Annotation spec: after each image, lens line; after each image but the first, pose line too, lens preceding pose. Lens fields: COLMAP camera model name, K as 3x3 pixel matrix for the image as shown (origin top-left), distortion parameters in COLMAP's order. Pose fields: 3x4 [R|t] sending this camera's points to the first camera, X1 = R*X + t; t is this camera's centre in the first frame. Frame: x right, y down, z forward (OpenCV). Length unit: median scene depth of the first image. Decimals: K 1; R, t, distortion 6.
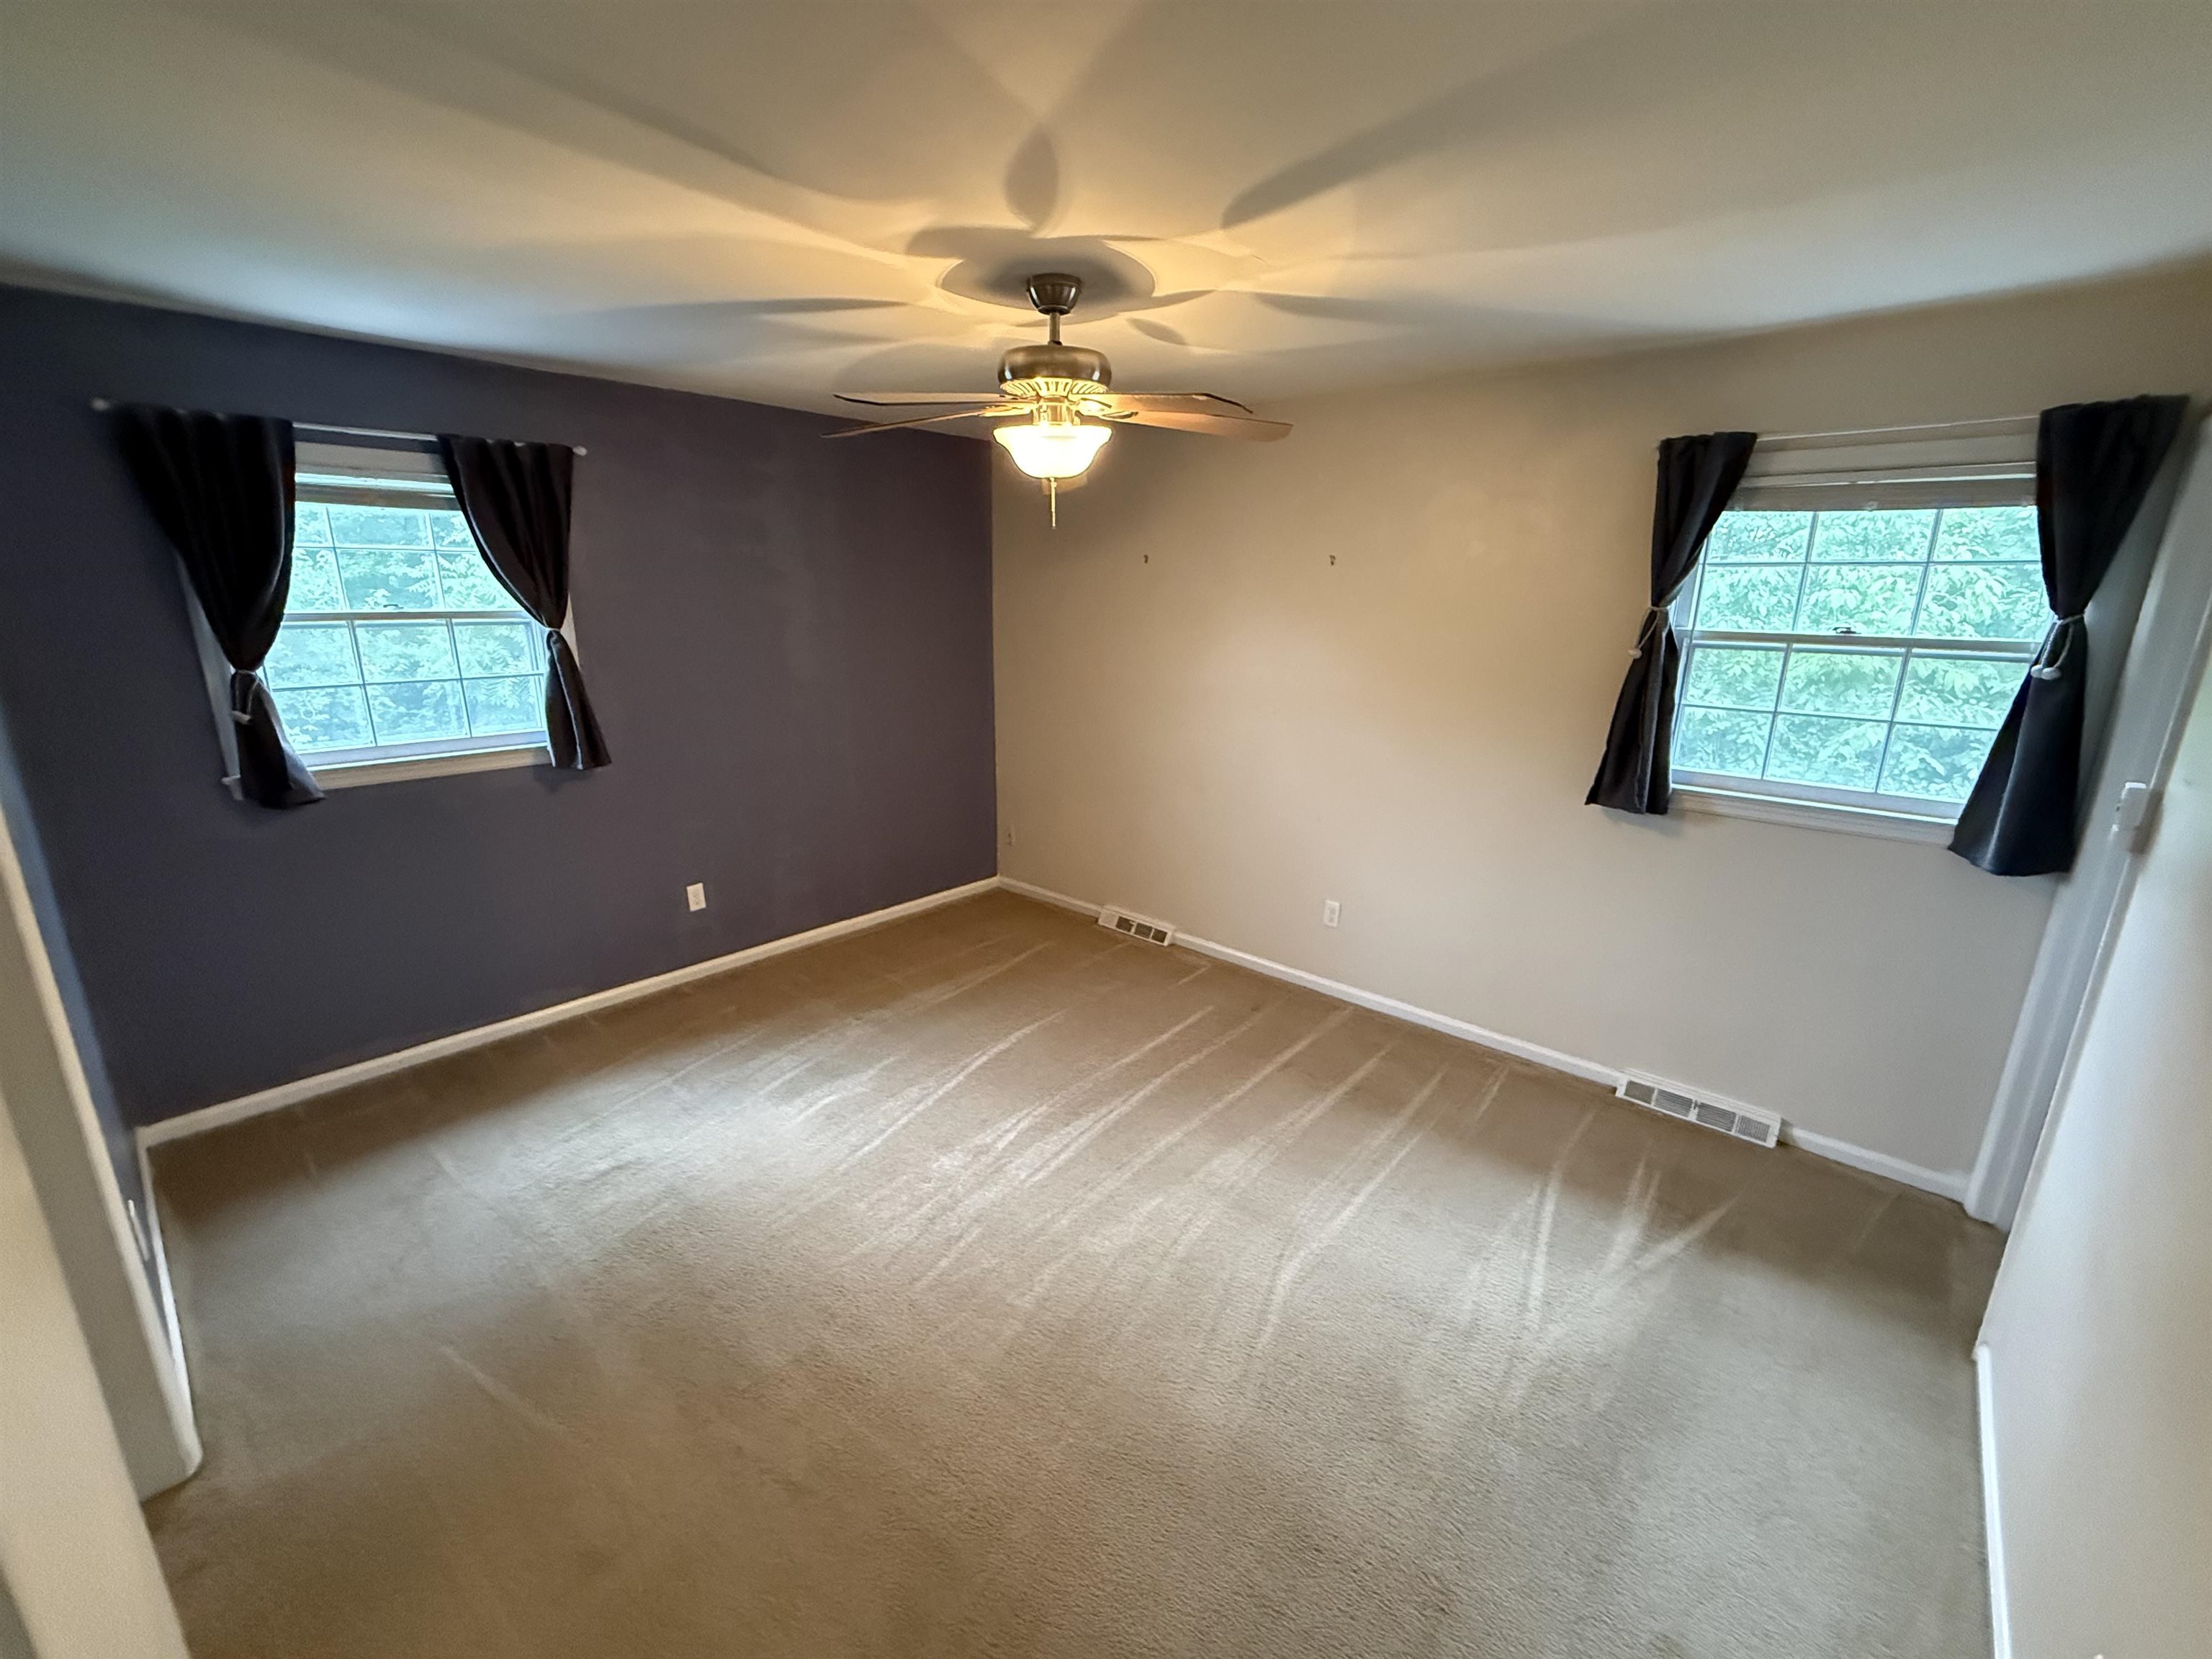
lens RADIAL K [[884.6, 0, 1102.3], [0, 884.6, 819.9], [0, 0, 1]] dist [-0.001777, -0.000315]
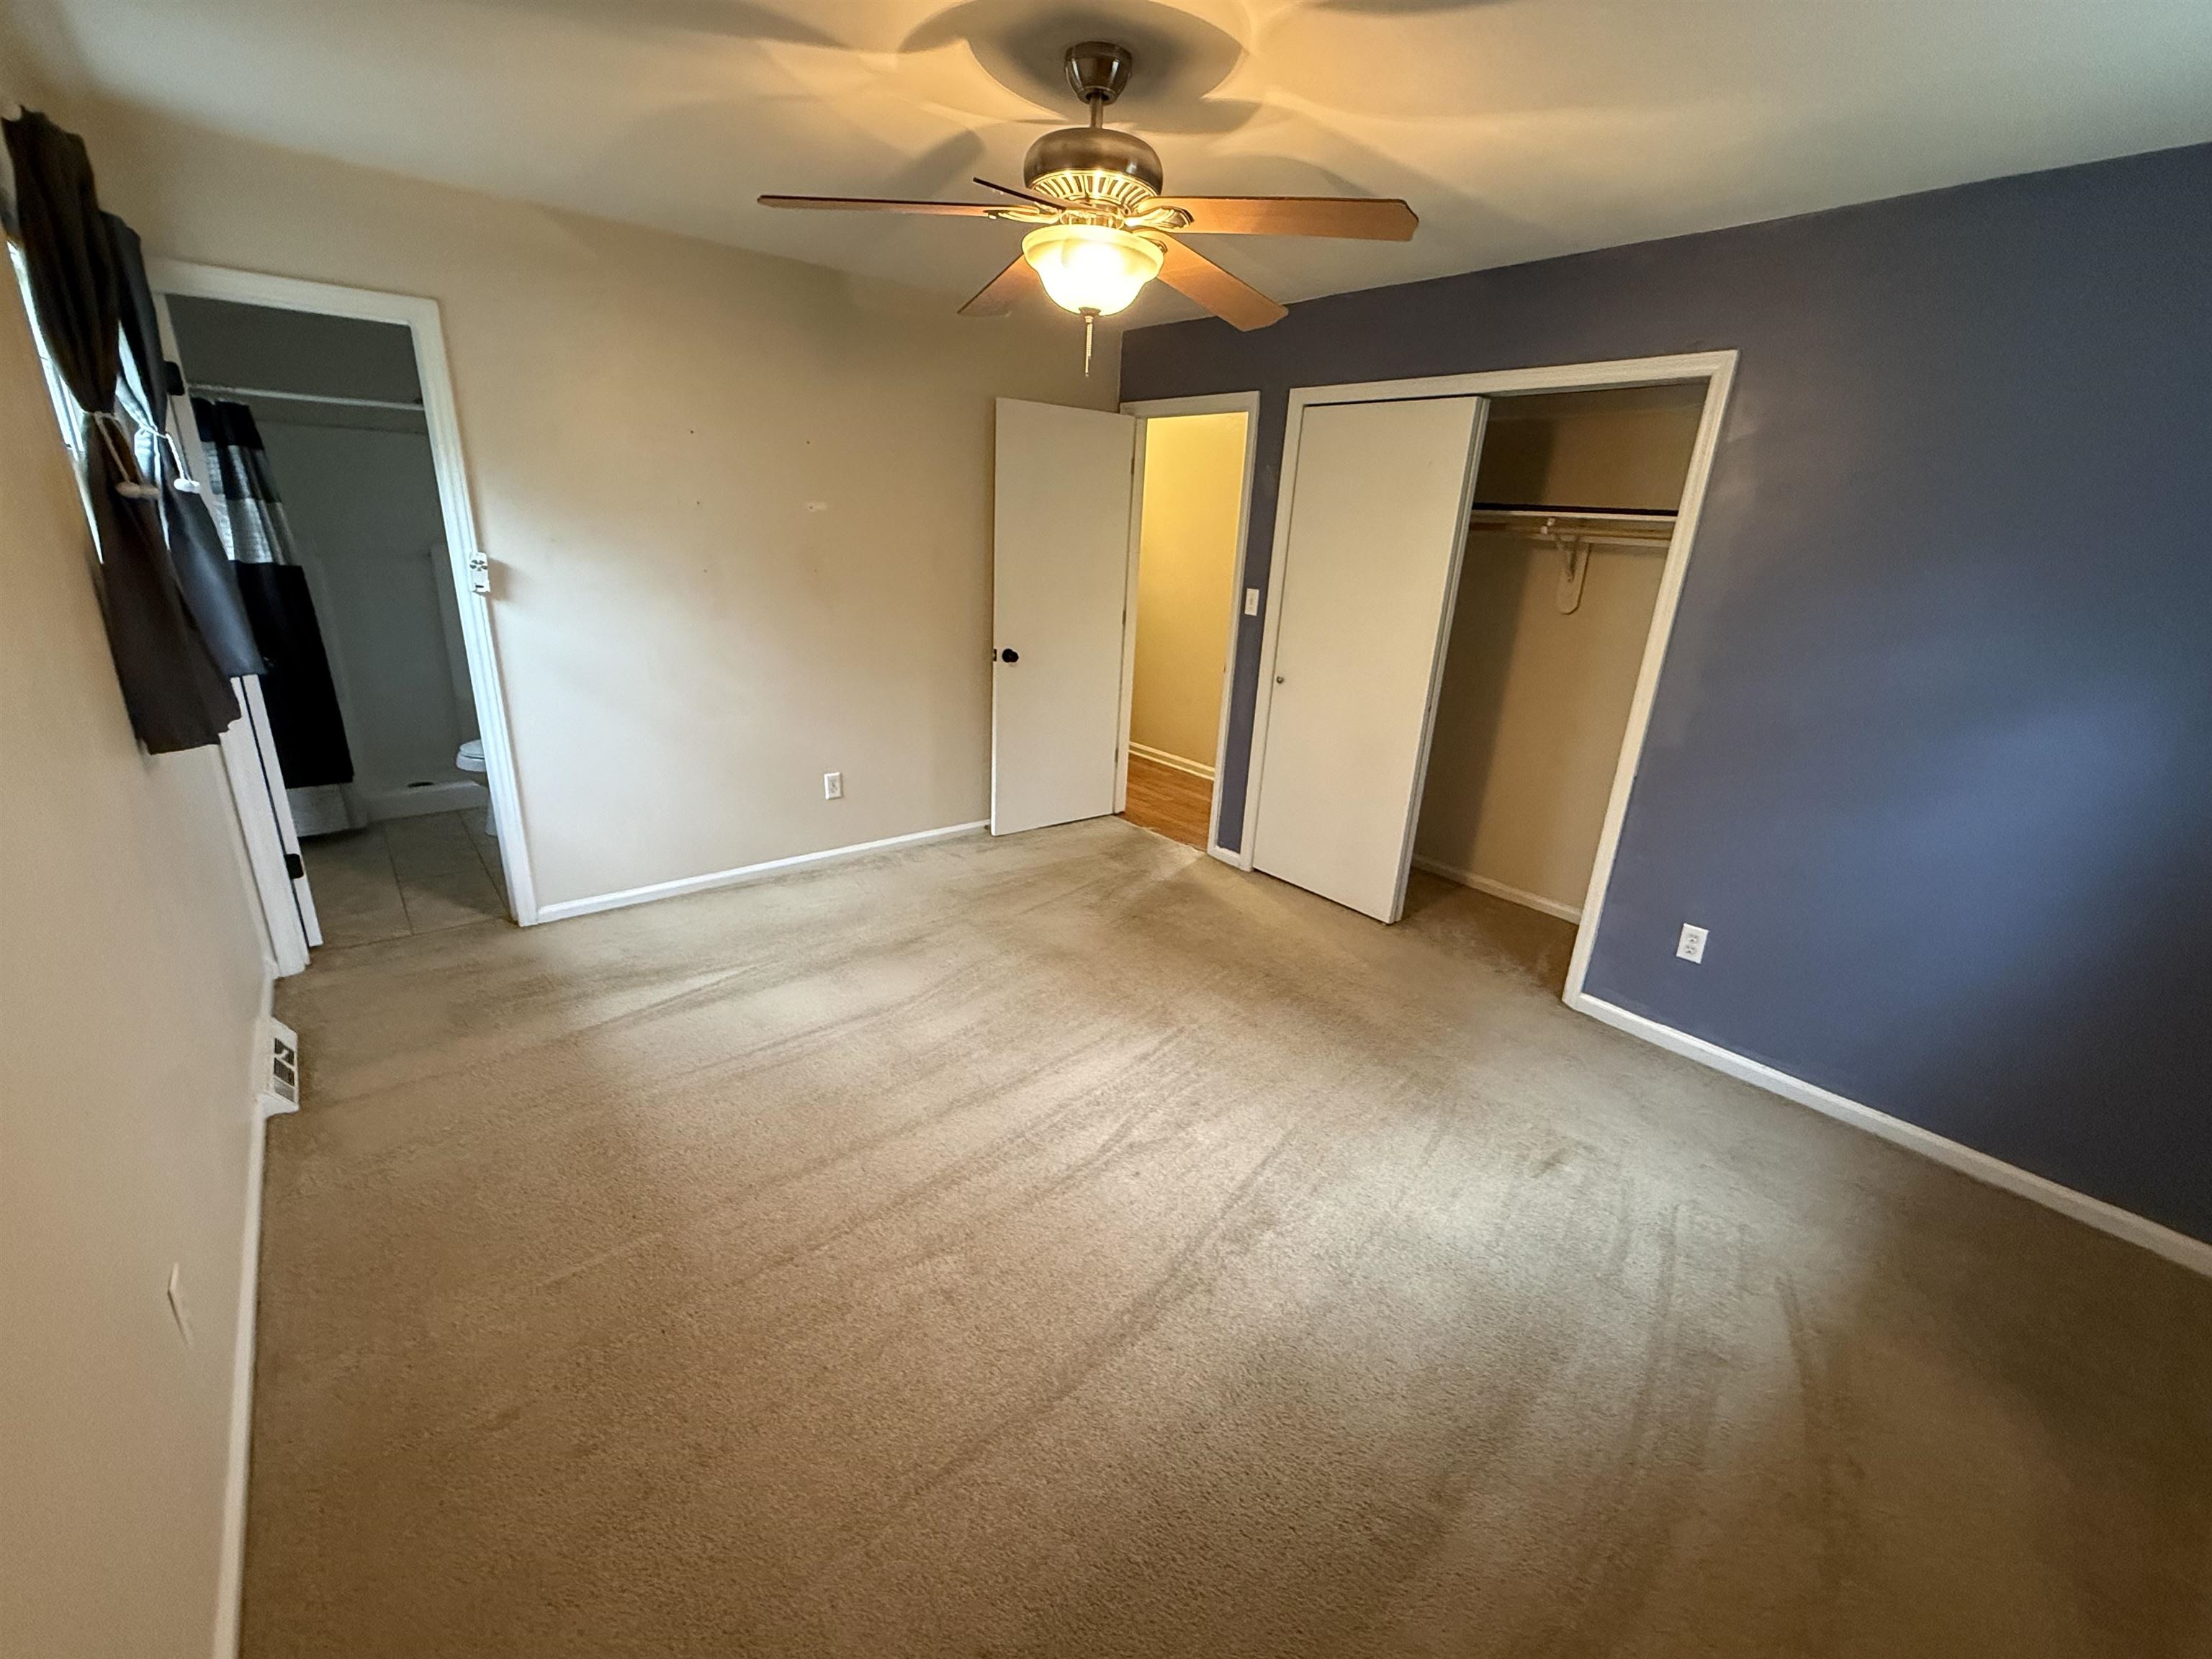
lens RADIAL K [[884.6, 0, 1102.3], [0, 884.6, 819.9], [0, 0, 1]] dist [-0.001777, -0.000315]
pose [[-0.984255, -0.108076, 0.139866, -0.264361], [-0.014751, 0.838755, 0.544309, -0.496523], [-0.176140, 0.533675, -0.827143, 2.195364]]
